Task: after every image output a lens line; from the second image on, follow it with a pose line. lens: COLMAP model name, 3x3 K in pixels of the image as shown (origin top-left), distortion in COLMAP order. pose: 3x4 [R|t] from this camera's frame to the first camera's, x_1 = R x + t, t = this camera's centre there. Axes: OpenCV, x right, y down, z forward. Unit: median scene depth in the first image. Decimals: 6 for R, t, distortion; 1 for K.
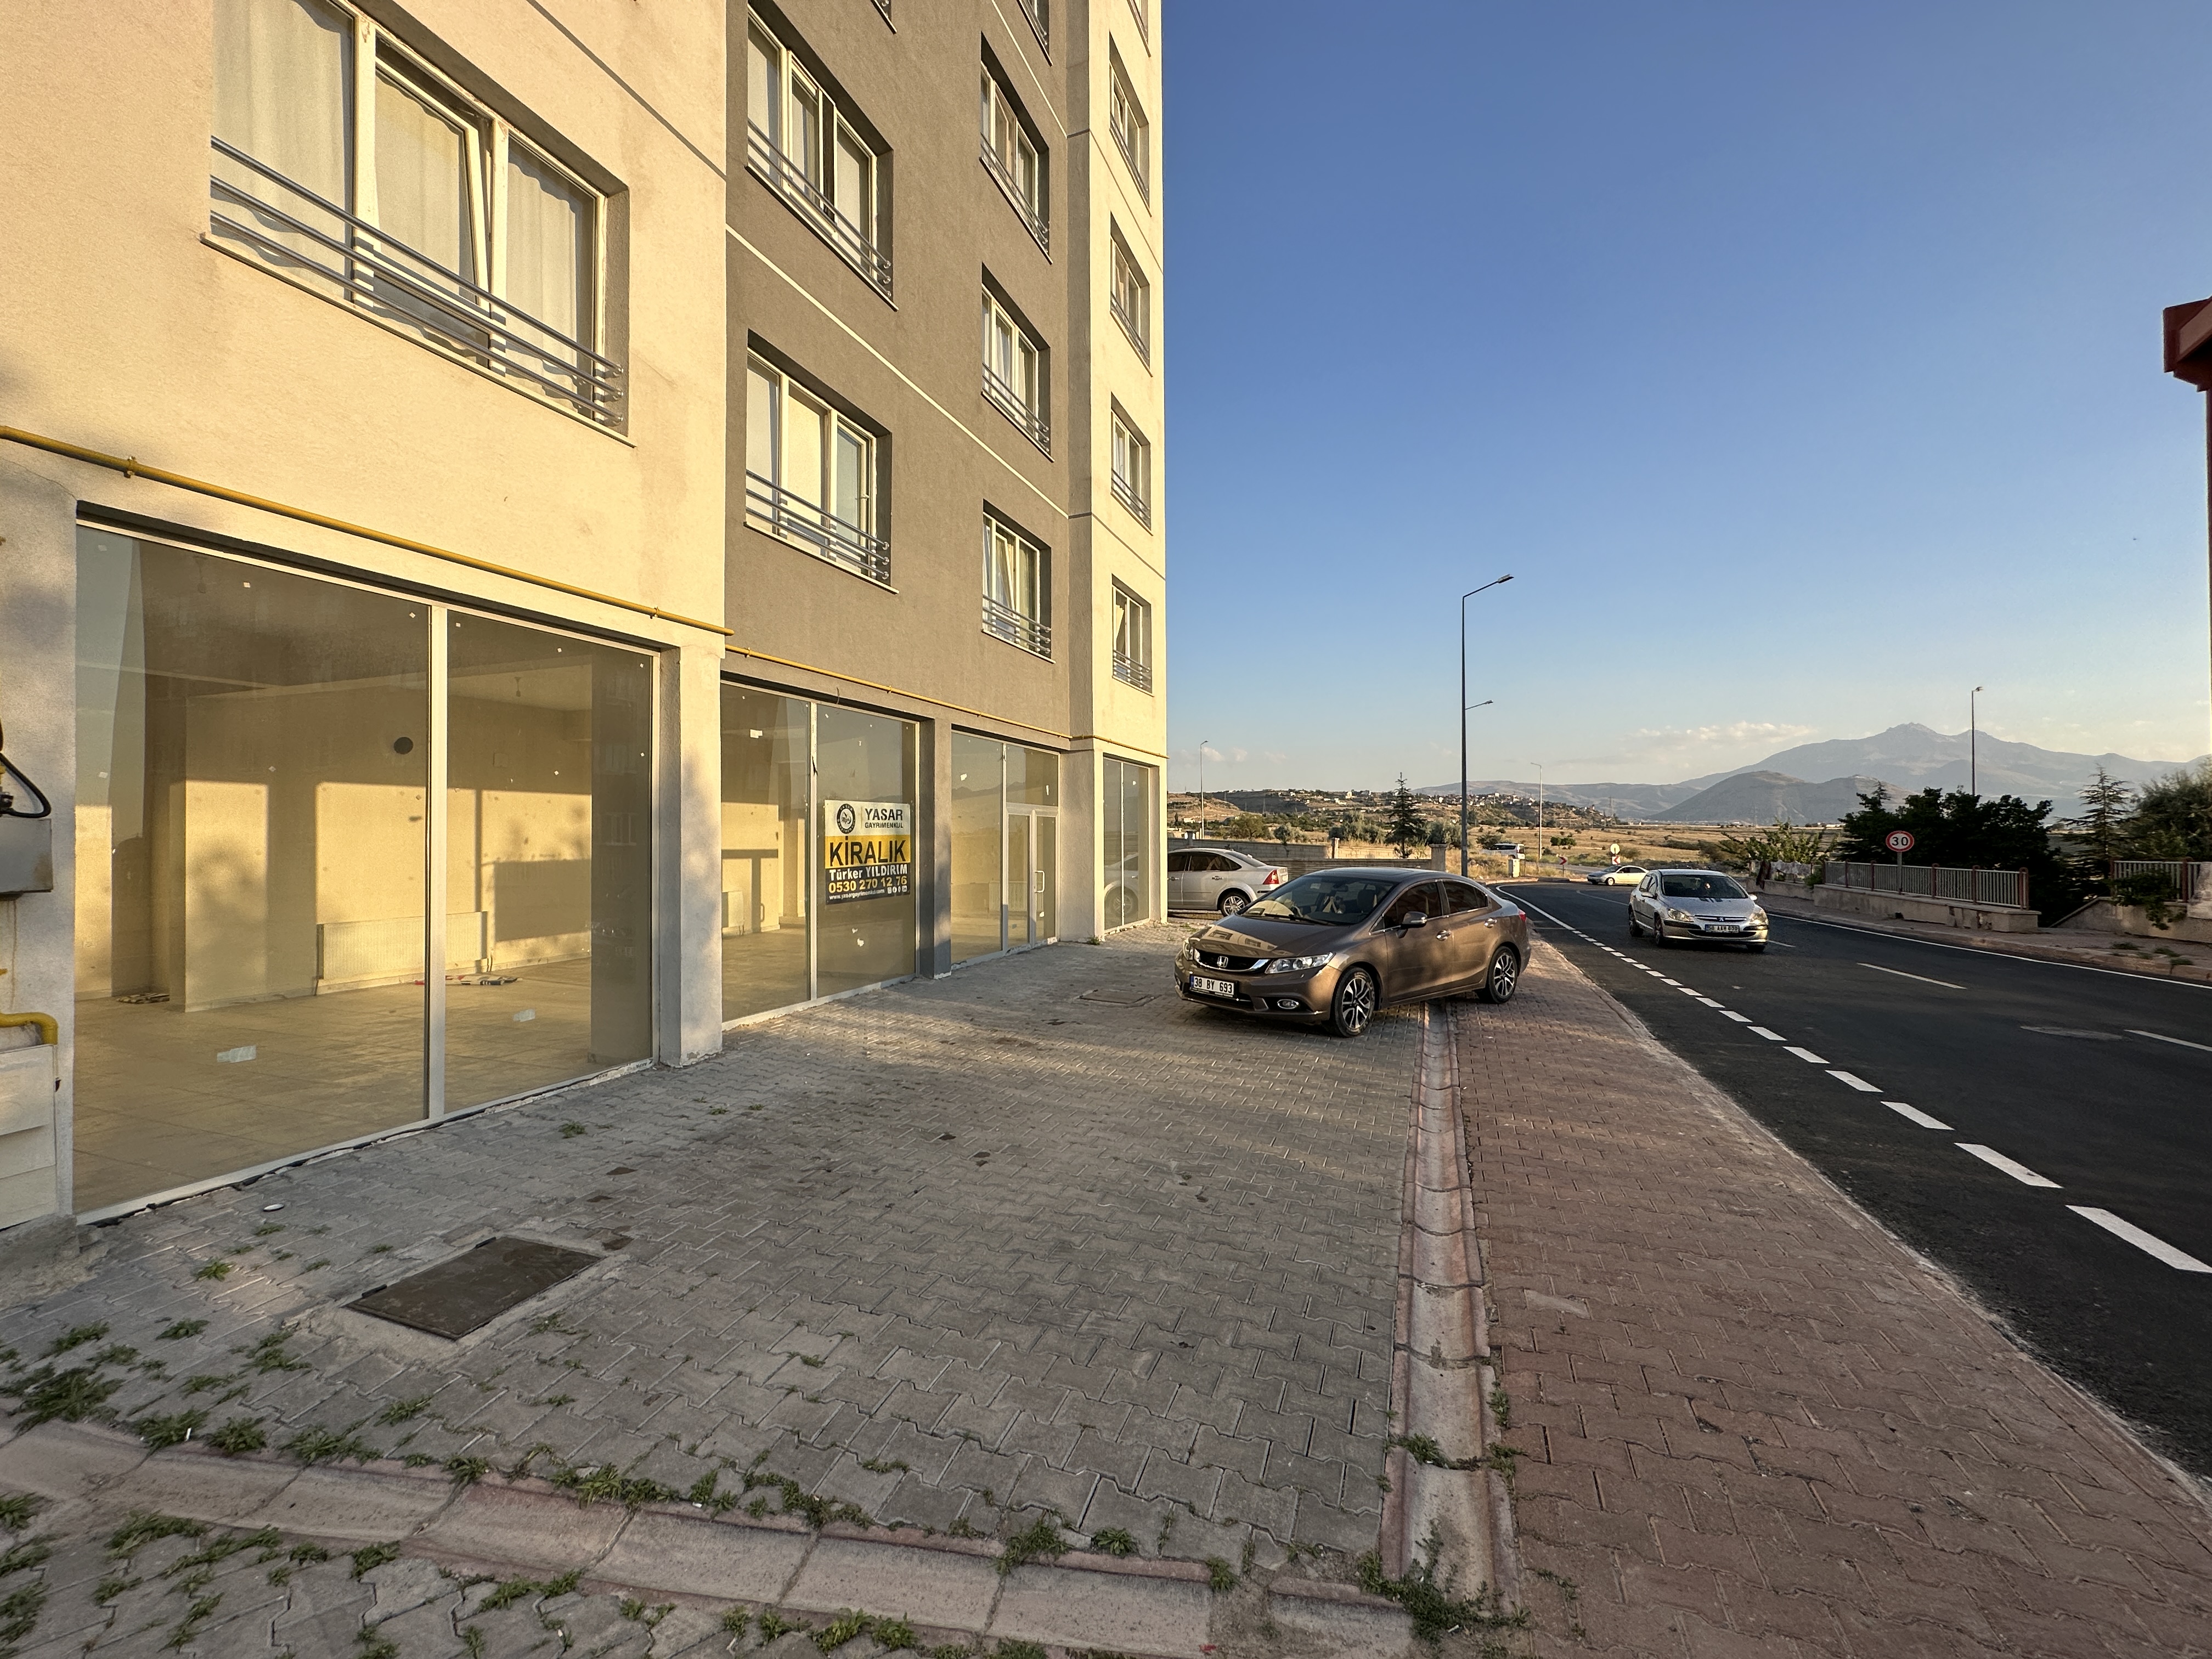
lens RADIAL K [[875.8, 0, 1085.3], [0, 875.8, 832.6], [0, 0, 1]] dist [-0.001055, 0.000043]
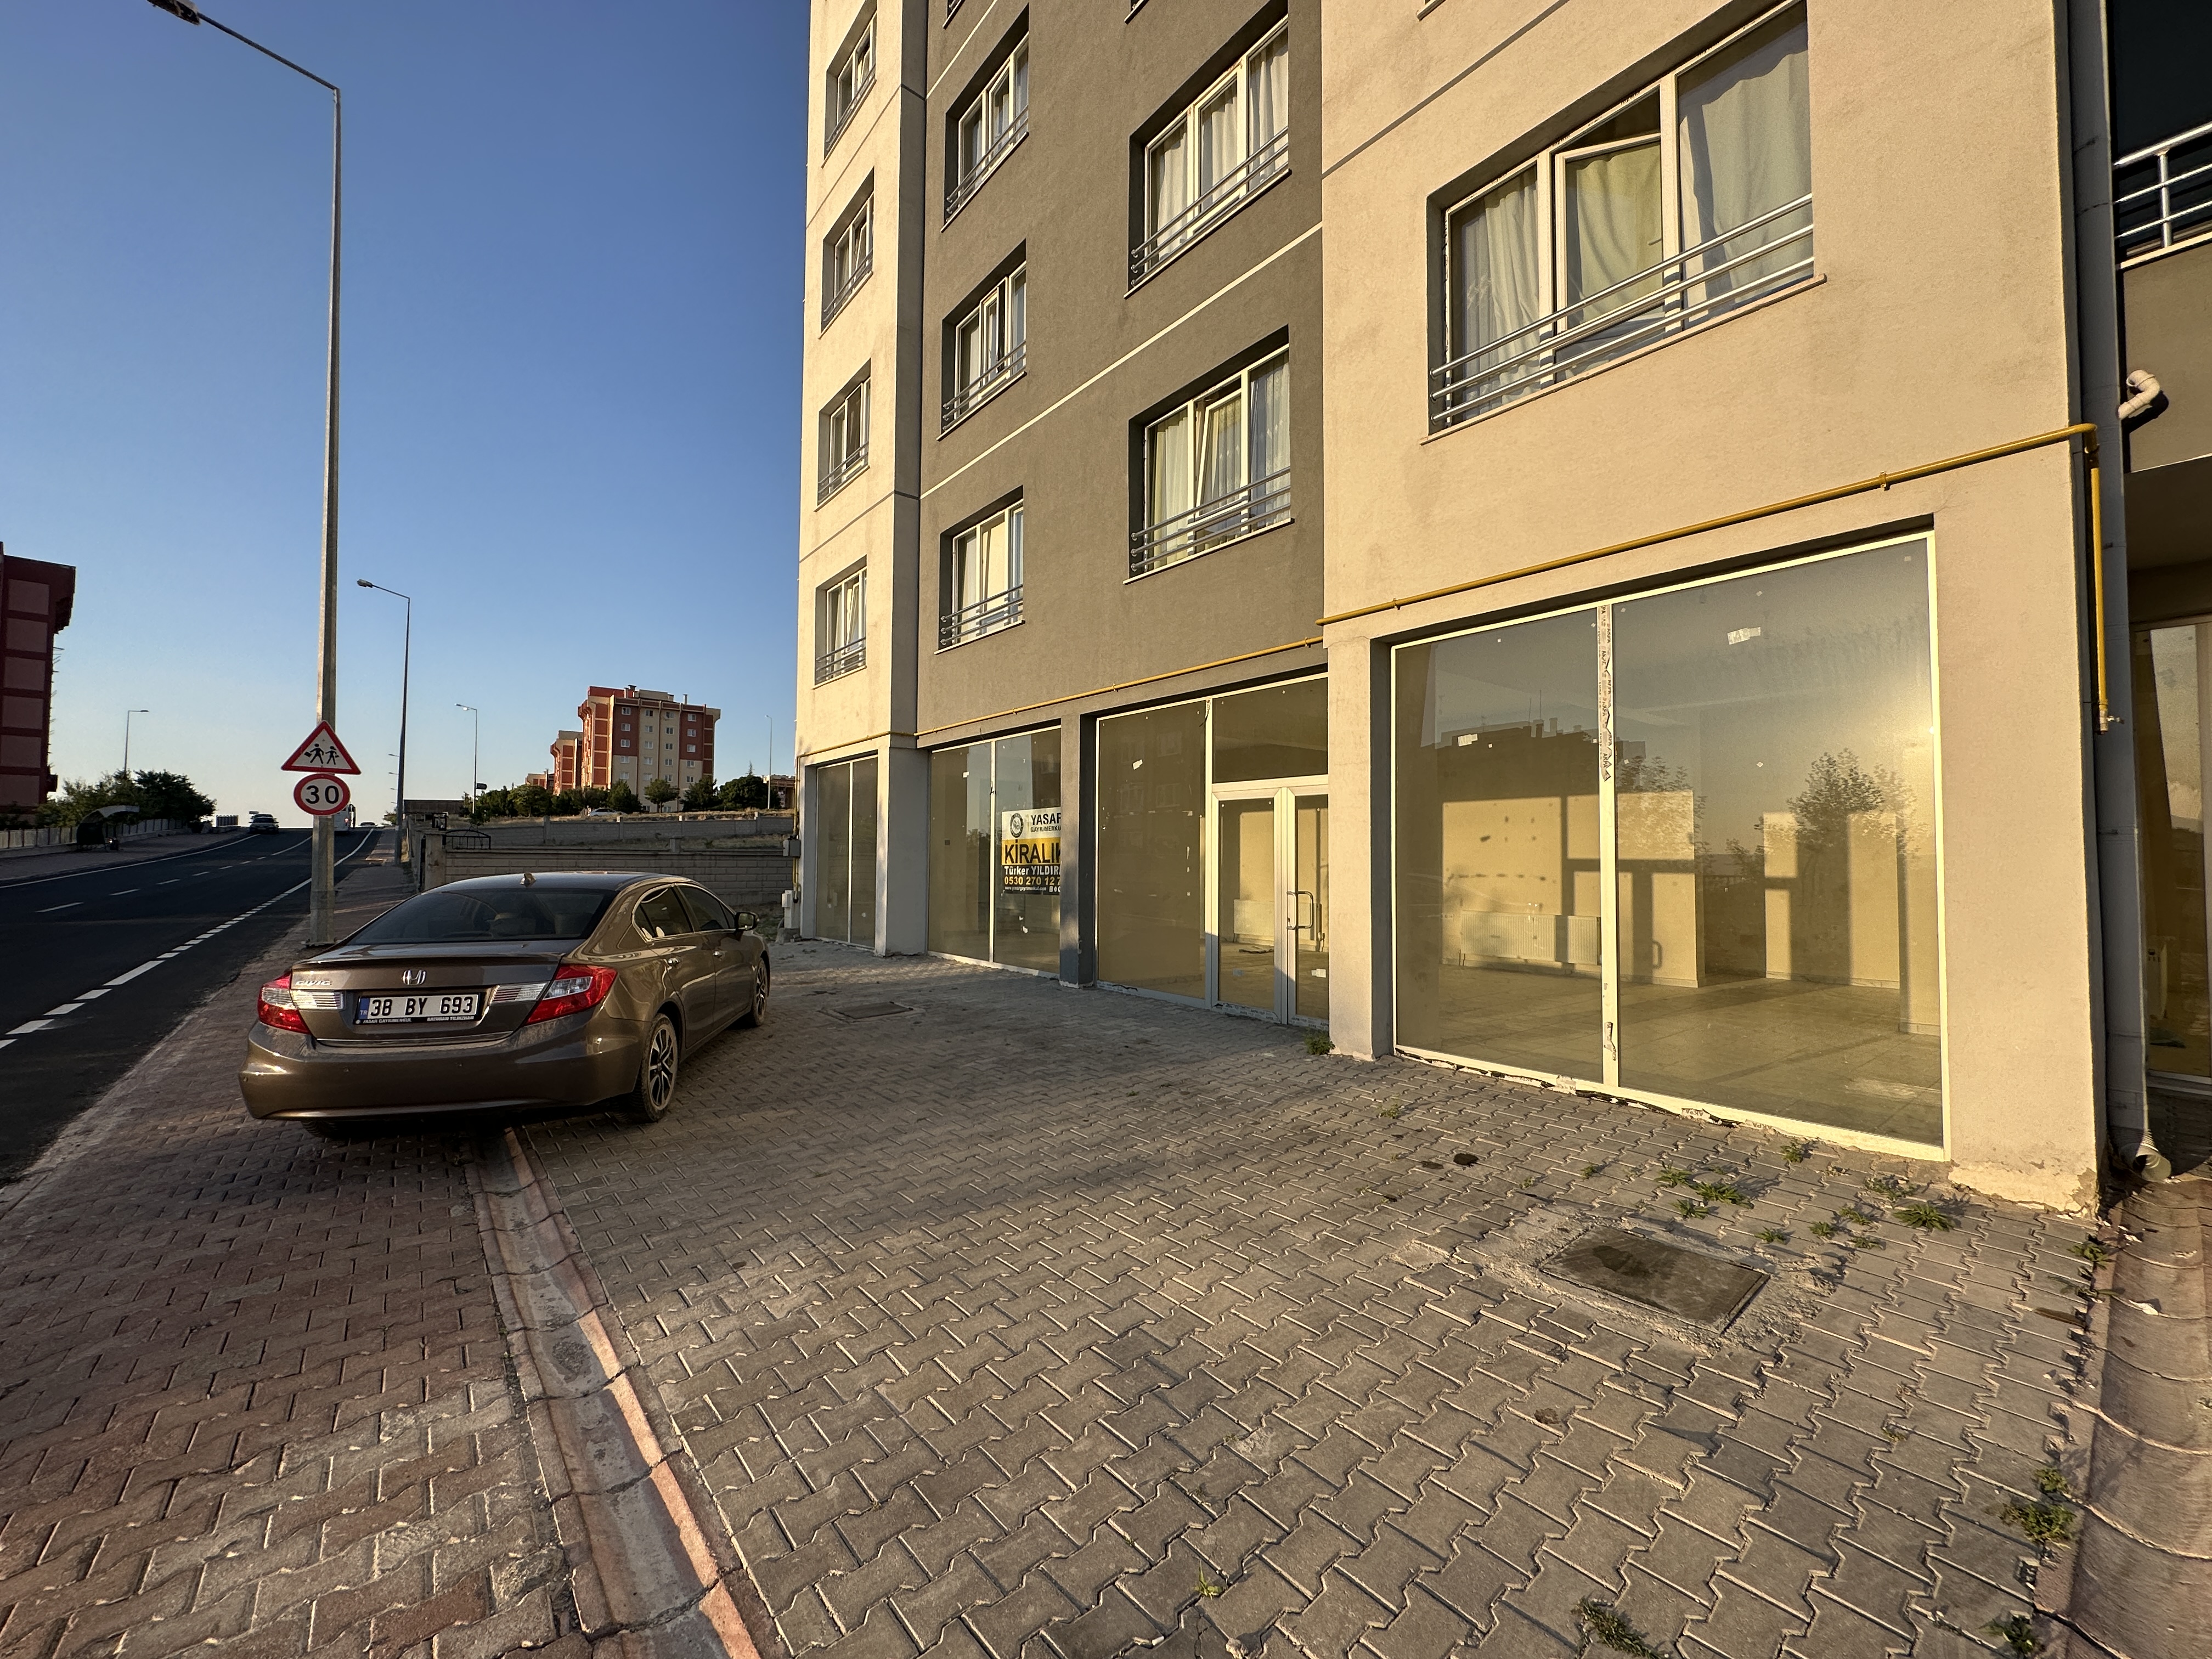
lens RADIAL K [[875.8, 0, 1093.7], [0, 875.8, 828.8], [0, 0, 1]] dist [-0.001055, 0.000043]
pose [[-0.494275, -0.028140, -0.868850, 0.716649], [0.002336, 0.999429, -0.033698, 0.029596], [0.869302, -0.018685, -0.493927, 1.647736]]
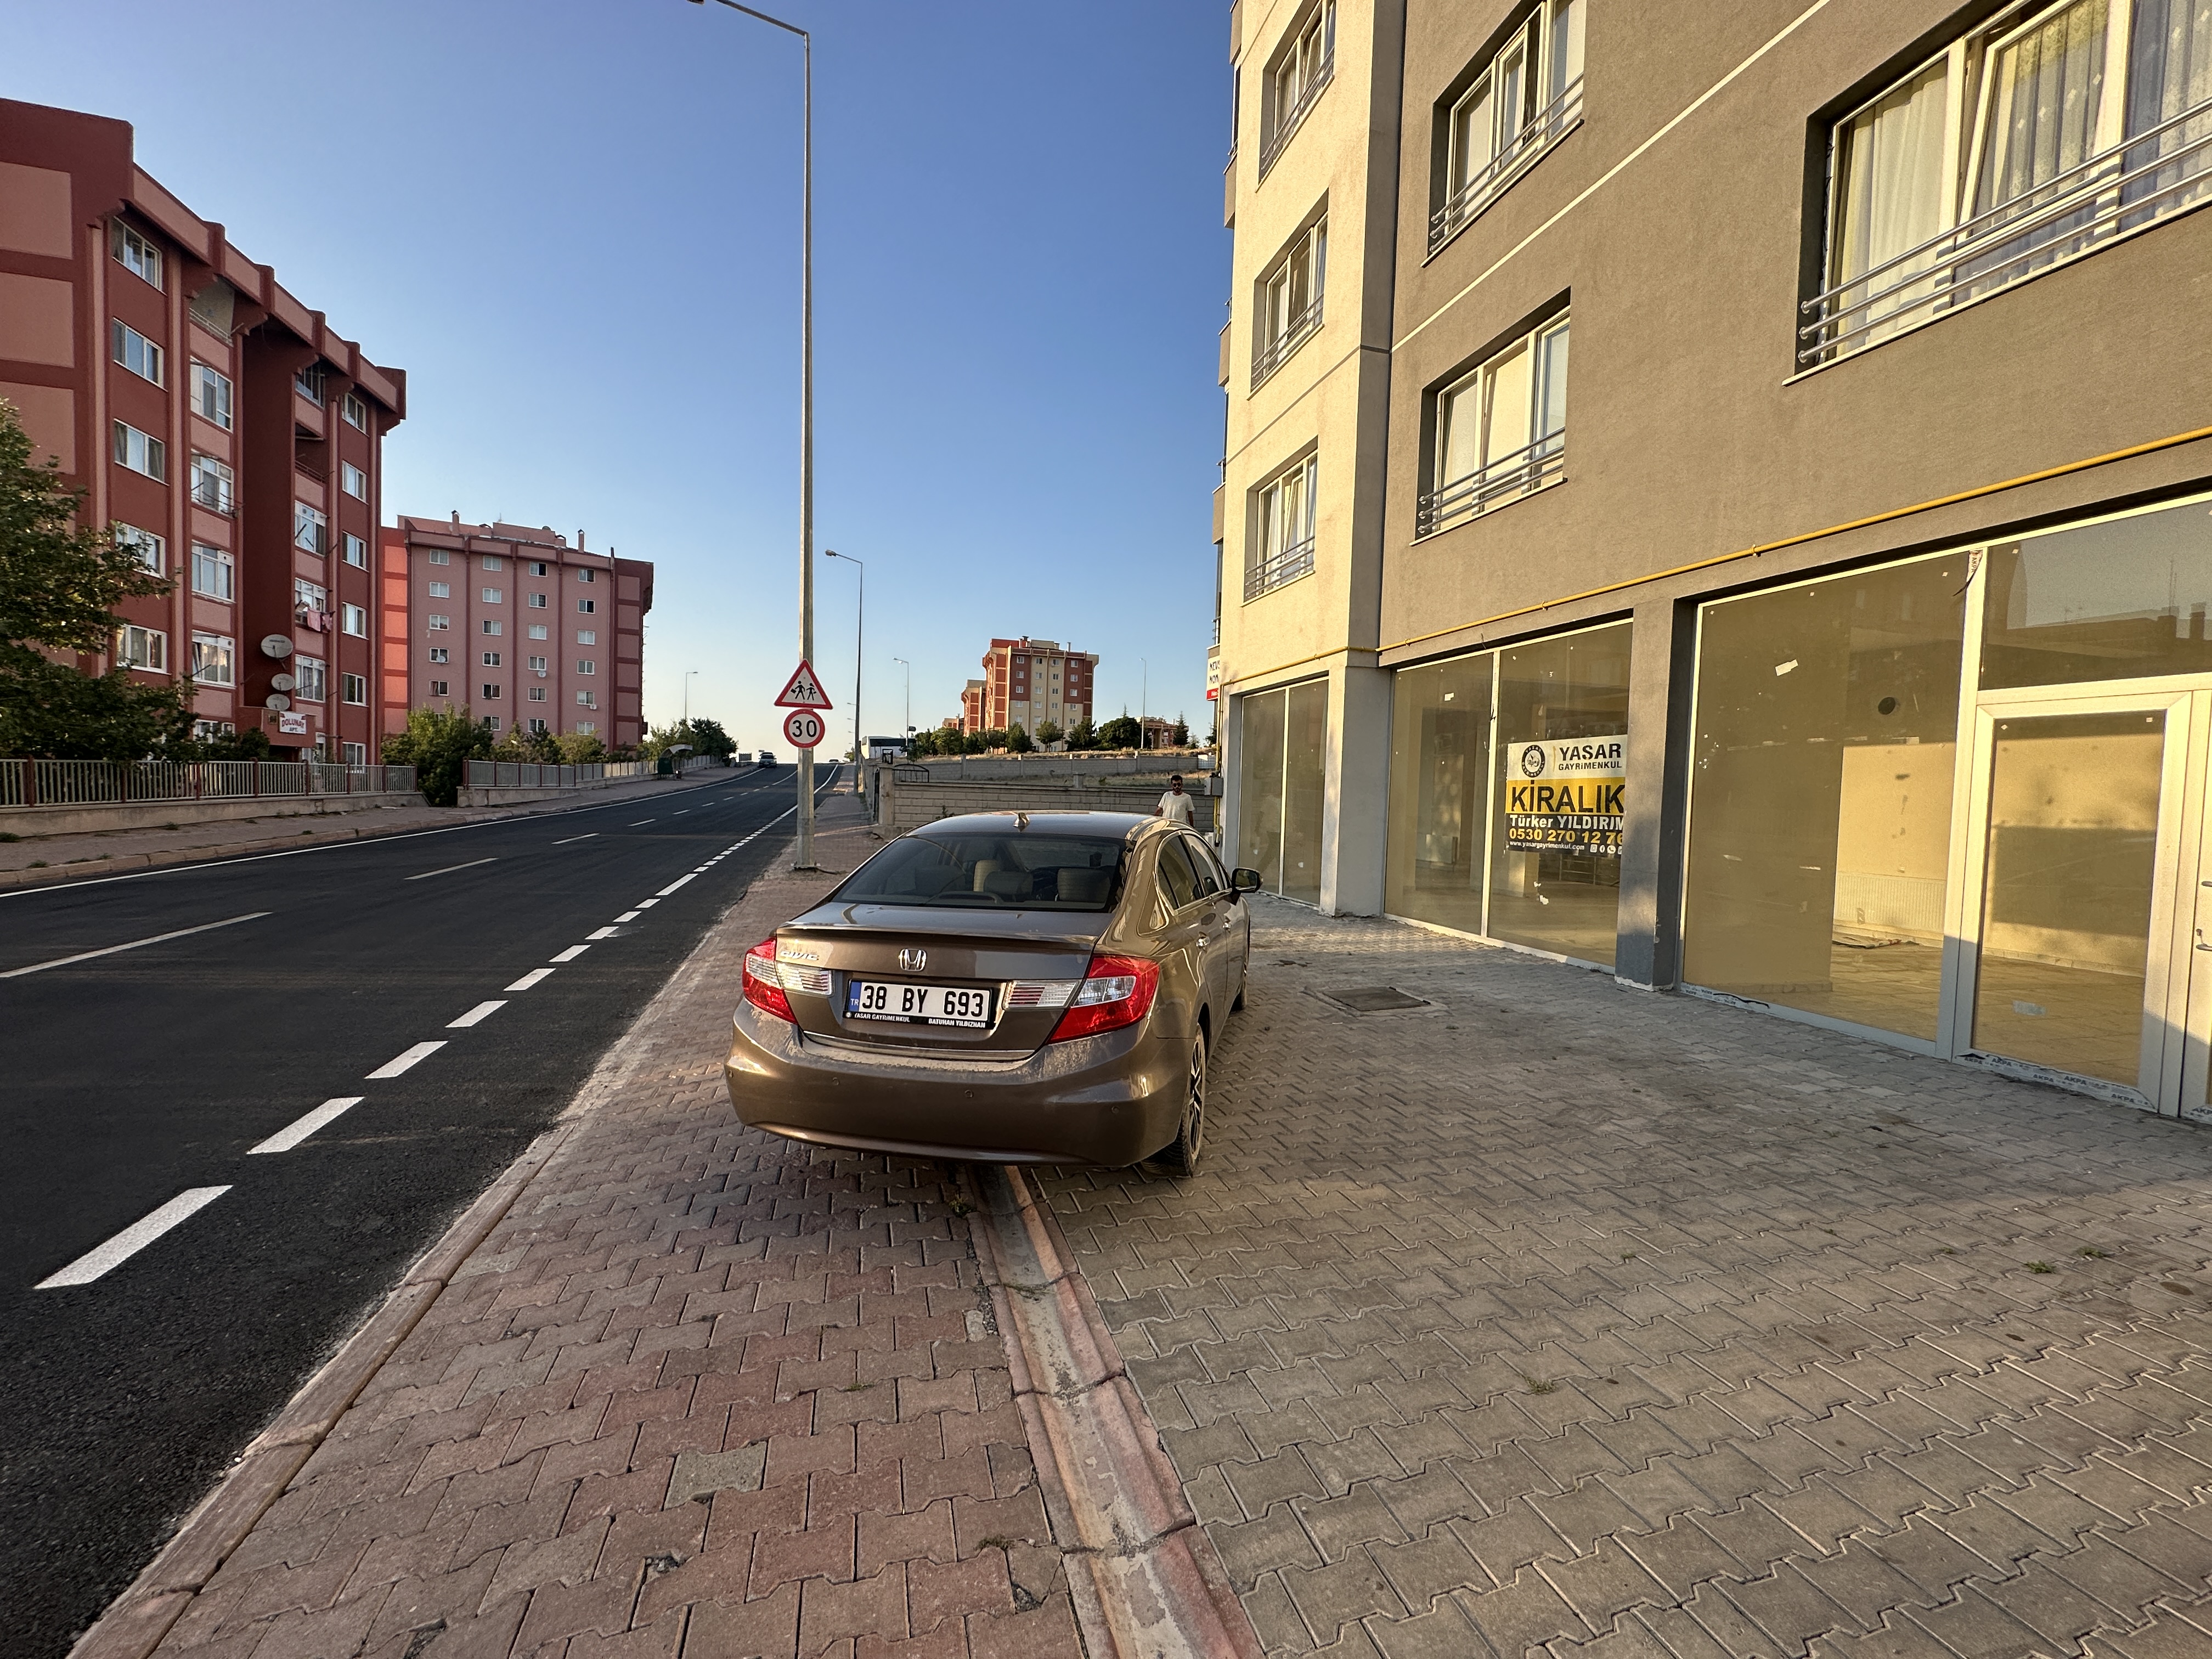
lens RADIAL K [[875.8, 0, 1097.3], [0, 875.8, 828.7], [0, 0, 1]] dist [-0.001055, 0.000043]
pose [[-0.793558, 0.006172, -0.608463, 0.636129], [-0.021117, 0.999067, 0.037675, 0.029286], [0.608128, 0.042746, -0.792687, 1.411773]]
